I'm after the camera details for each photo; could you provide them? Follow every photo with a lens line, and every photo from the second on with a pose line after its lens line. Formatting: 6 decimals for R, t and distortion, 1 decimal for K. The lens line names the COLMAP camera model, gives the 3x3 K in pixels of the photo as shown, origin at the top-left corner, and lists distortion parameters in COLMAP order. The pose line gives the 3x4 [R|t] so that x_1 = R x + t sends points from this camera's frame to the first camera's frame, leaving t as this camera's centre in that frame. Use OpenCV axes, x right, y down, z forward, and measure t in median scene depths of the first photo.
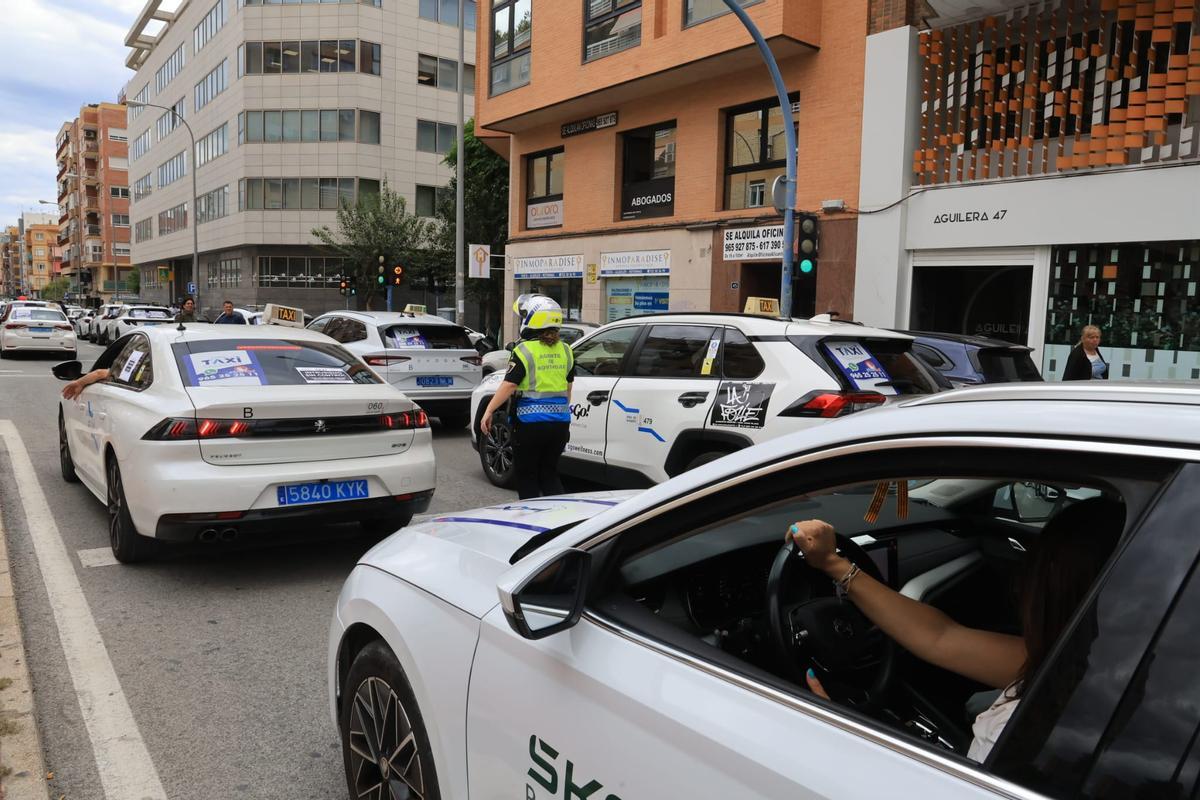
lens RADIAL K [[821.4, 0, 600.0], [0, 821.4, 400.0], [0, 0, 1]] dist [-0.102513, 0.078380]
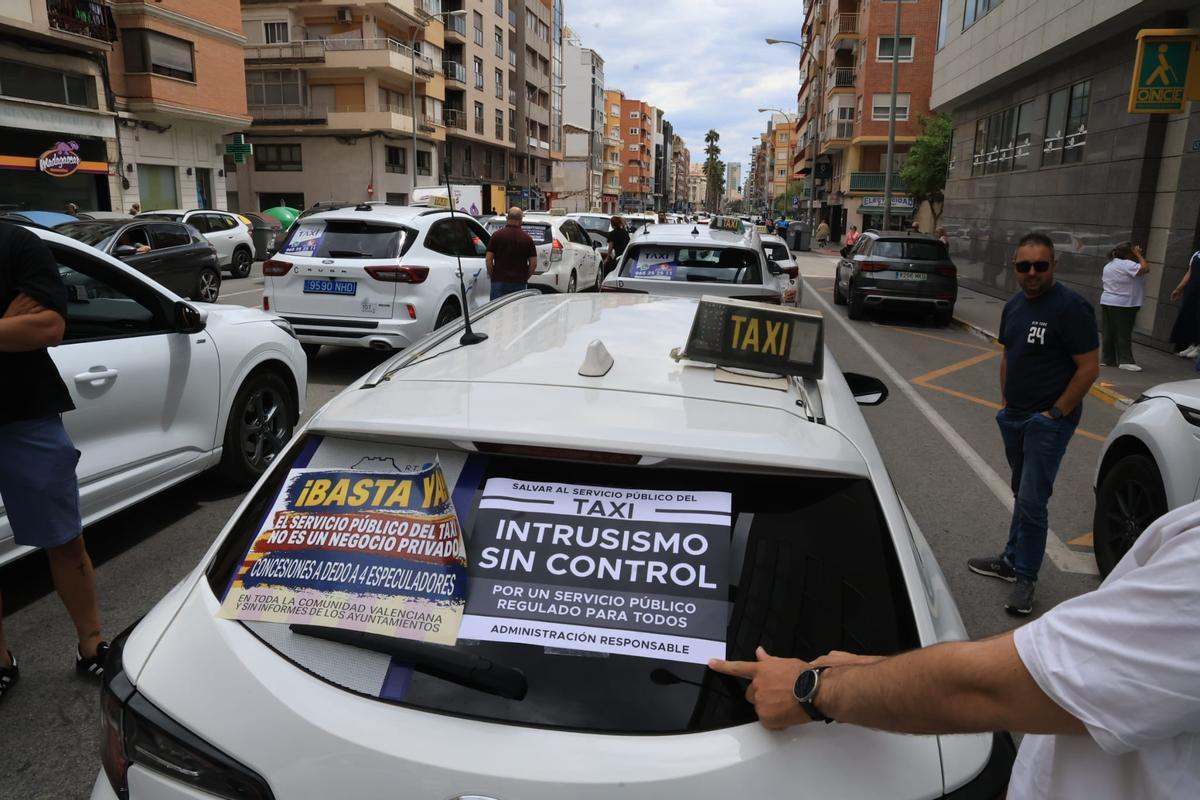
lens RADIAL K [[821.4, 0, 600.0], [0, 821.4, 400.0], [0, 0, 1]] dist [-0.102513, 0.078380]
pose [[0.671542, 0.158272, -0.723865, -0.318001], [-0.081591, 0.986775, 0.140064, -0.061156], [0.736460, -0.034998, 0.675575, 0.502685]]
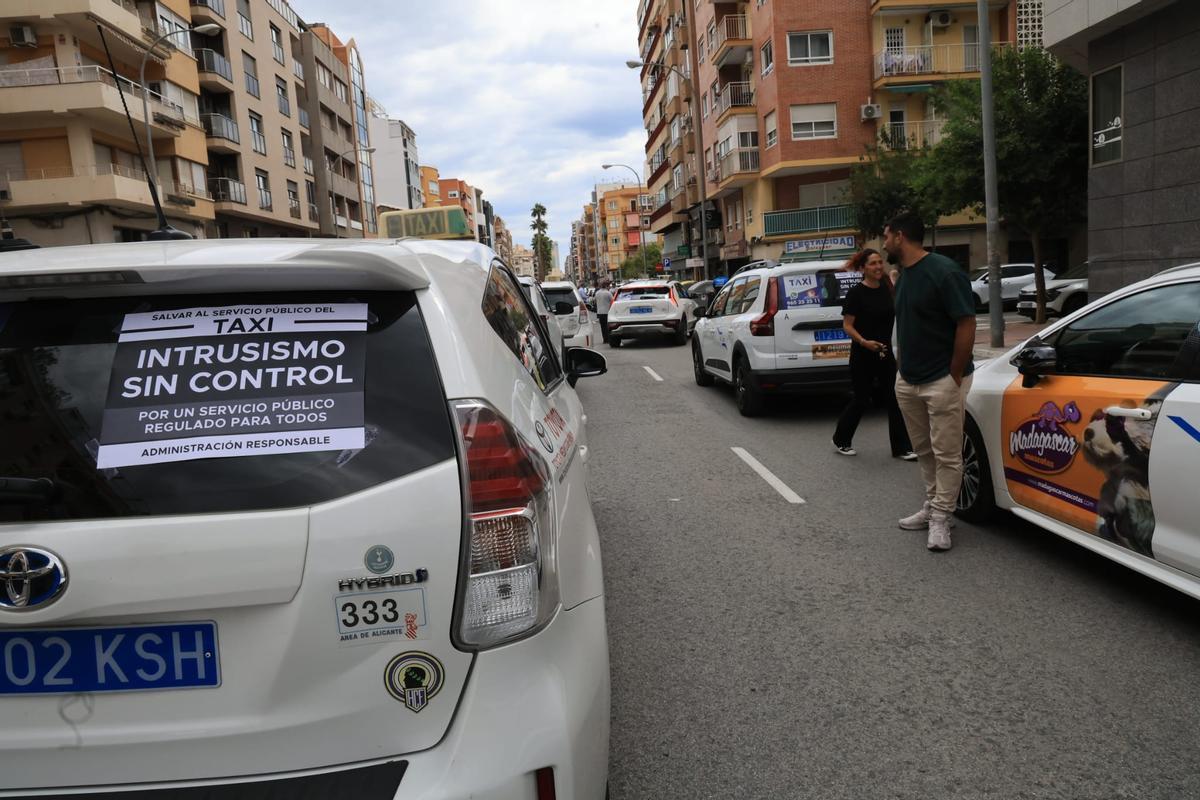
lens RADIAL K [[821.4, 0, 600.0], [0, 821.4, 400.0], [0, 0, 1]] dist [-0.102513, 0.078380]
pose [[0.809224, -0.000812, -0.587500, -0.442712], [0.028076, 0.998910, 0.037292, -0.070393], [0.586829, -0.046672, 0.808364, 0.601618]]
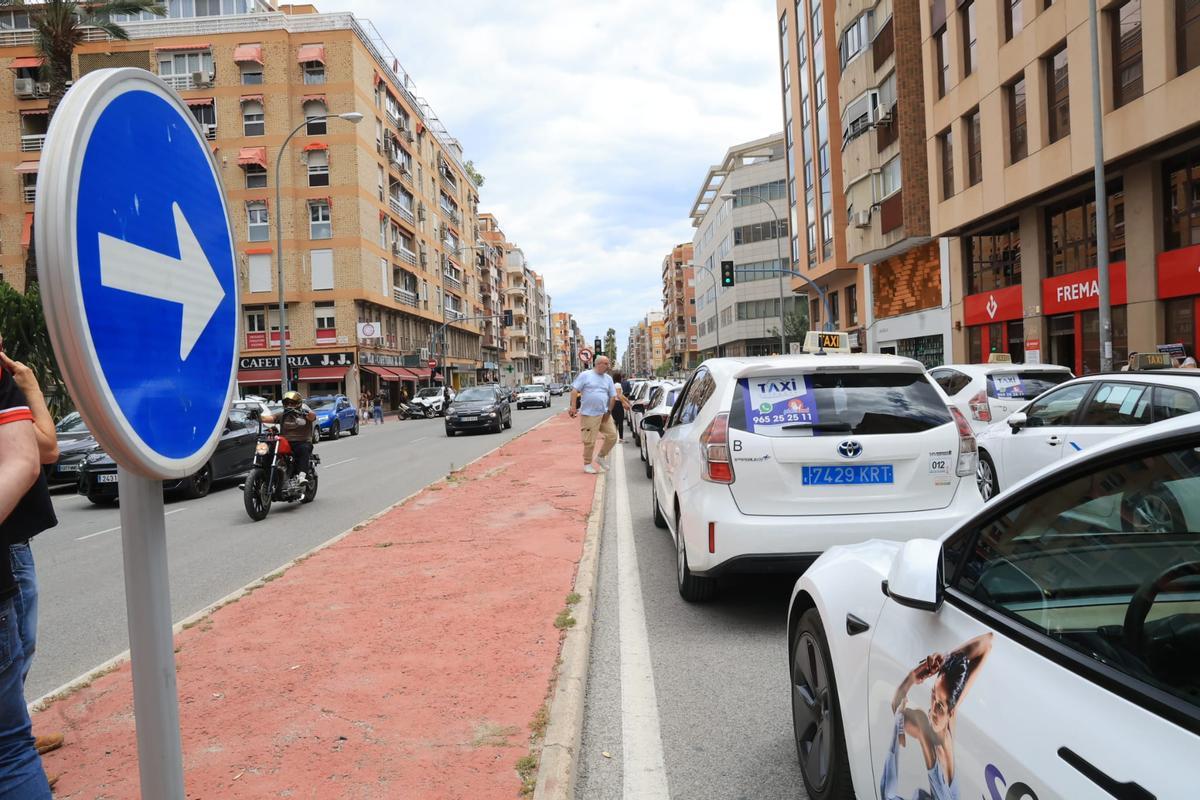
lens RADIAL K [[821.4, 0, 600.0], [0, 821.4, 400.0], [0, 0, 1]] dist [-0.102513, 0.078380]
pose [[0.770262, -0.043223, -0.636261, 0.215507], [-0.004694, 0.997289, -0.073431, 0.033490], [0.637710, 0.059548, 0.767971, -0.263399]]
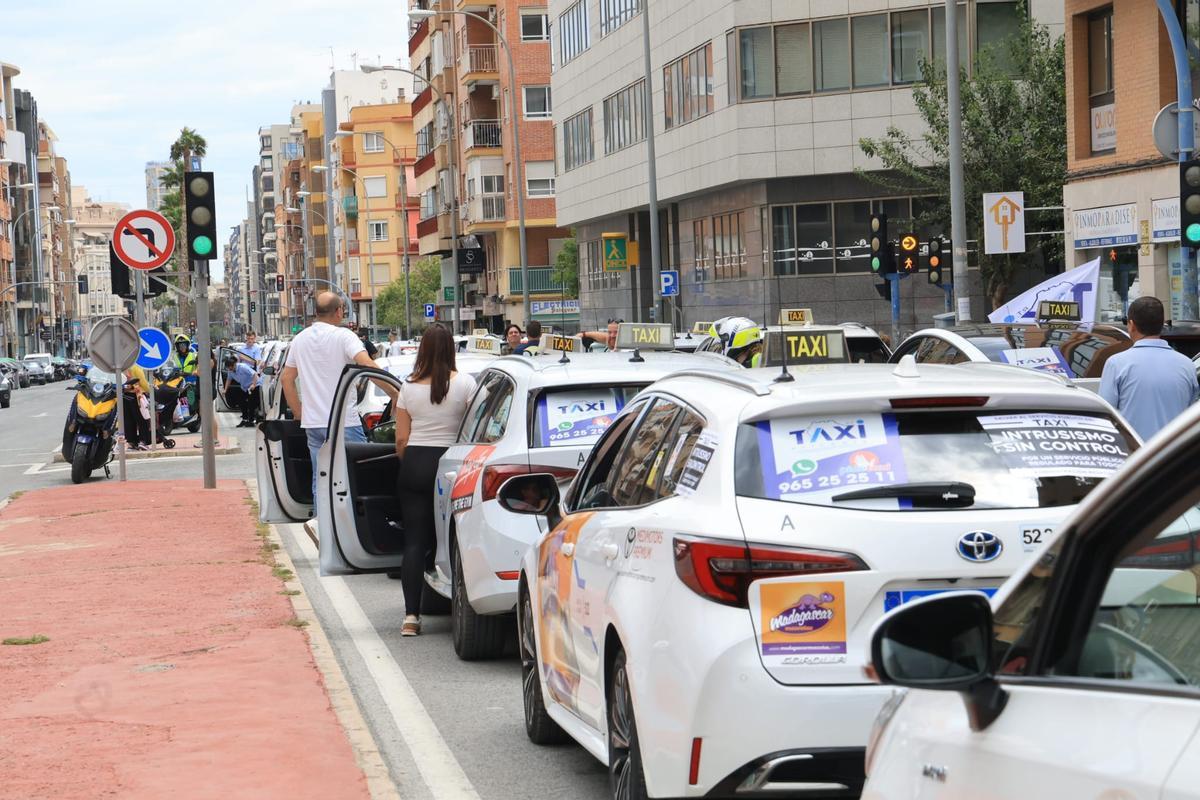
lens RADIAL K [[3243.2, 0, 600.0], [0, 3243.2, 400.0], [0, 0, 1]] dist [0.390136, 5.119821]
pose [[0.852600, -0.046862, -0.520458, 0.187617], [0.006420, 0.996835, -0.079237, 0.029393], [0.522524, 0.064216, 0.850203, -0.244484]]
